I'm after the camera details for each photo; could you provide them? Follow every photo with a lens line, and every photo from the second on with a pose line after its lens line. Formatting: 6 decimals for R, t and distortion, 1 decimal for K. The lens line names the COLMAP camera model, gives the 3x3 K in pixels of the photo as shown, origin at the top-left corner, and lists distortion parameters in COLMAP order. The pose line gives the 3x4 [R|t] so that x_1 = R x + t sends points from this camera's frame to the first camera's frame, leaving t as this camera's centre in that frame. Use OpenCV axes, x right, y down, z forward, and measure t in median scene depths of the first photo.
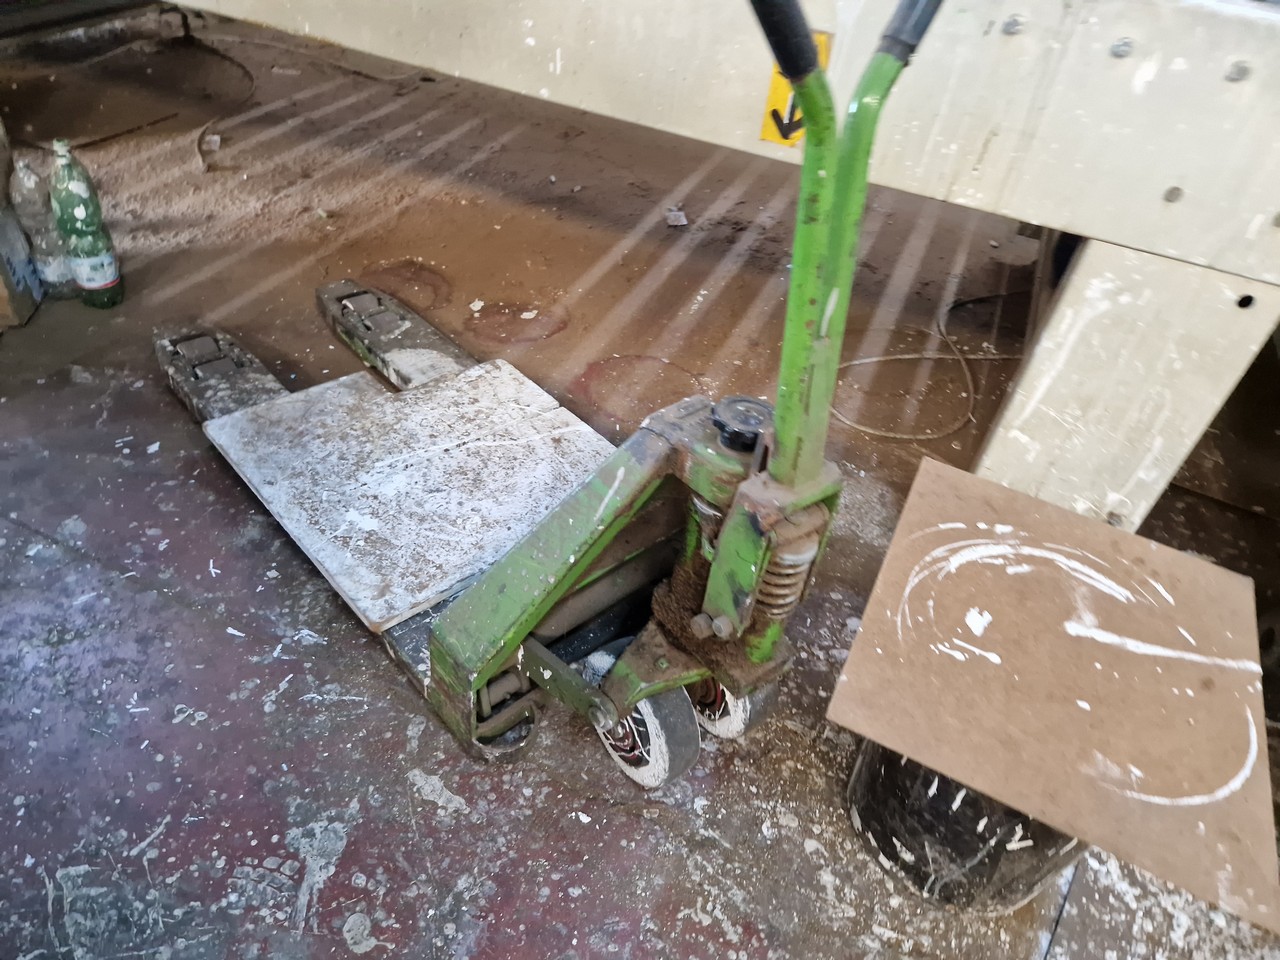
lens RADIAL K [[866.8, 0, 626.6], [0, 866.8, 486.5], [0, 0, 1]] dist [0.069205, -0.060295]
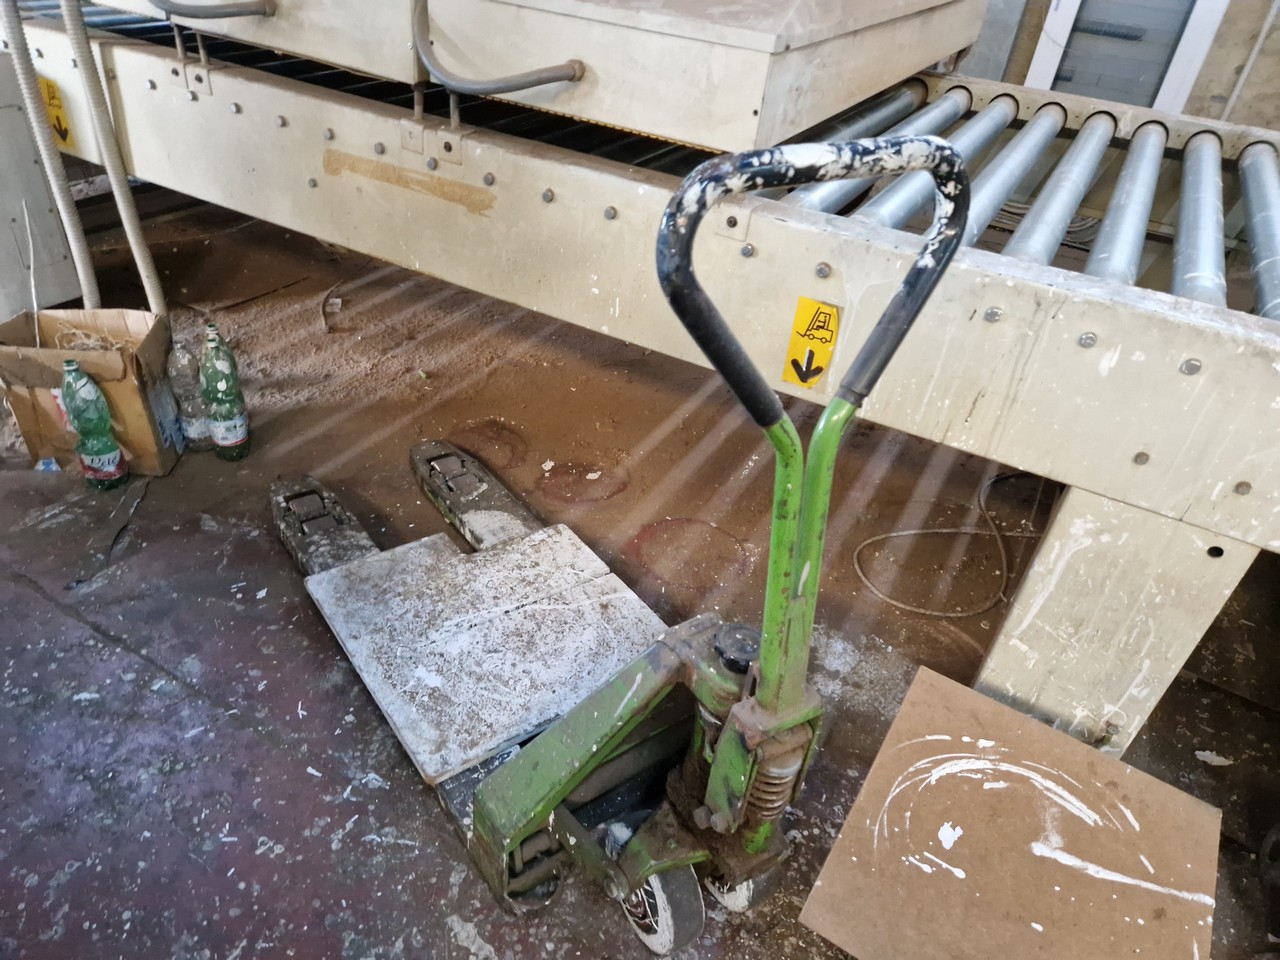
lens RADIAL K [[866.8, 0, 623.4], [0, 866.8, 496.9], [0, 0, 1]] dist [0.069205, -0.060295]
pose [[0.994166, 0.047548, -0.096817, 0.059933], [-0.056777, 0.993865, -0.094918, -0.117304], [0.091709, 0.099861, 0.990766, -0.158241]]
